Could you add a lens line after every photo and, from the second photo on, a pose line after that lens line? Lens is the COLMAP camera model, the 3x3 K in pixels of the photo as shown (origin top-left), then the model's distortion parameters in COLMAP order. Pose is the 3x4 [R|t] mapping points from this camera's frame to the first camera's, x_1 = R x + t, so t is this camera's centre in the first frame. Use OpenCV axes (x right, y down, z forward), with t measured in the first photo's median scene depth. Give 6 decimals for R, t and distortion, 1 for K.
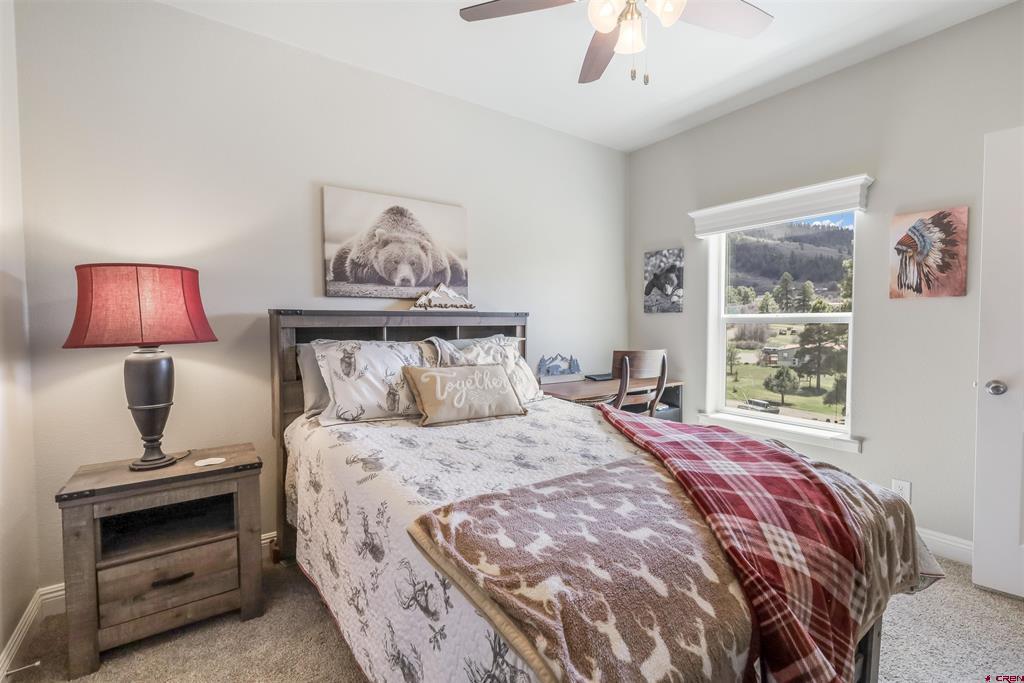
lens RADIAL K [[456.0, 0, 498.0], [0, 456.0, 346.3], [0, 0, 1]] dist [0.002348, 0.000525]
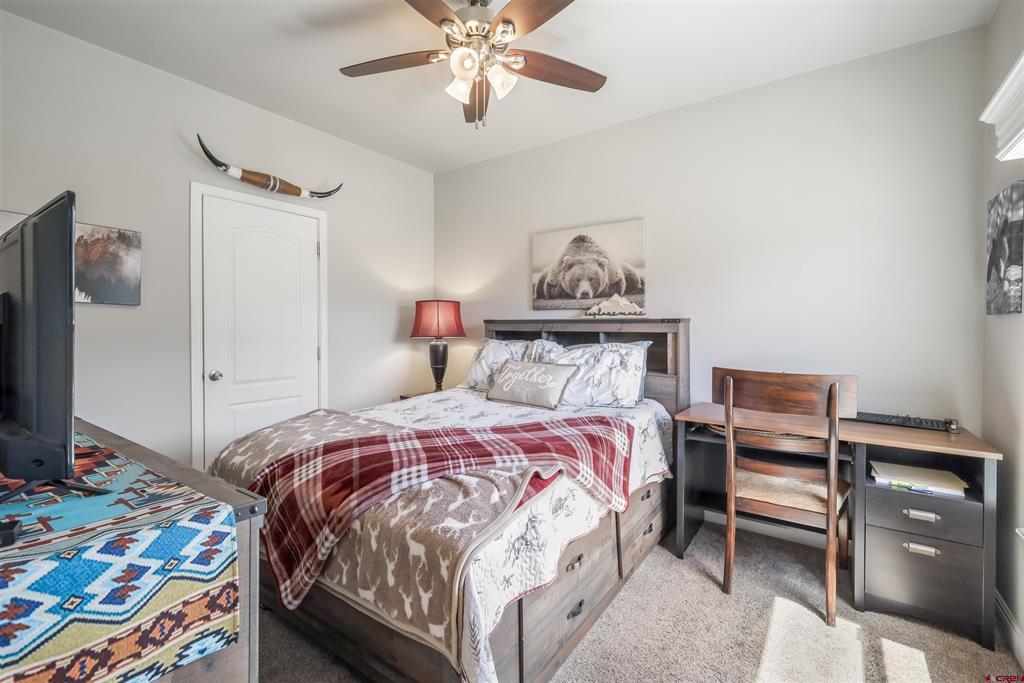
lens RADIAL K [[449.1, 0, 510.2], [0, 449.1, 335.1], [0, 0, 1]] dist [0.002667, 0.000342]
pose [[0.332035, 0.023704, -0.942969, 0.861211], [-0.056049, 0.998414, 0.005362, -0.029134], [0.941600, 0.051072, 0.332837, 0.413487]]
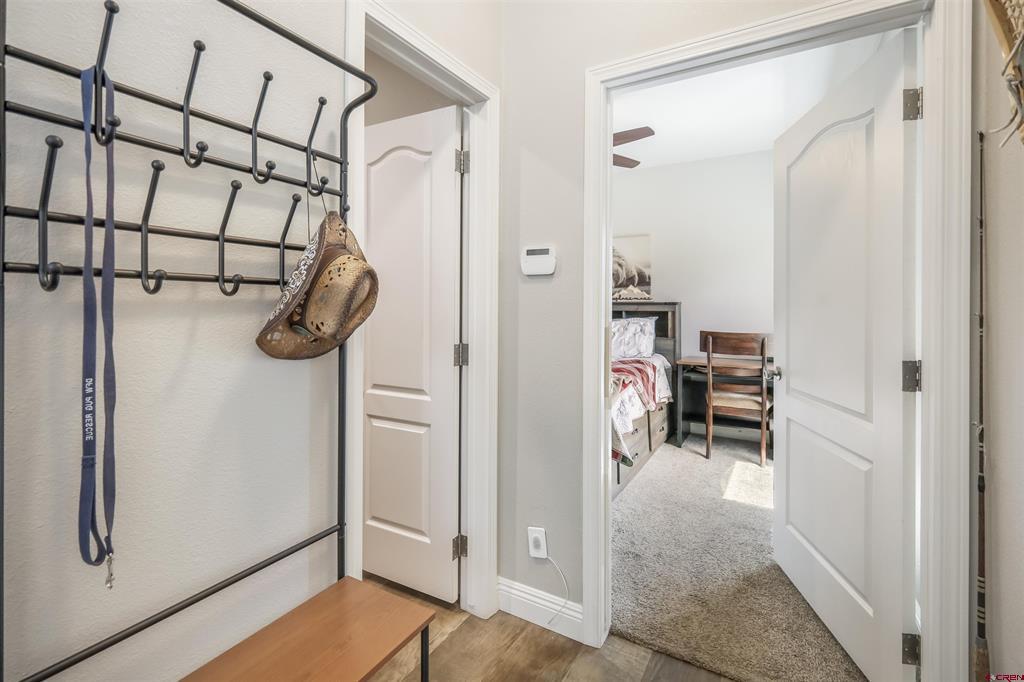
lens RADIAL K [[461.3, 0, 511.8], [0, 461.3, 313.3], [0, 0, 1]] dist [0.000503, 0.000152]
pose [[0.412570, 0.020443, -0.910697, 1.266381], [-0.056369, 0.998405, -0.003124, -0.006658], [0.909180, 0.052624, 0.413064, -0.076161]]
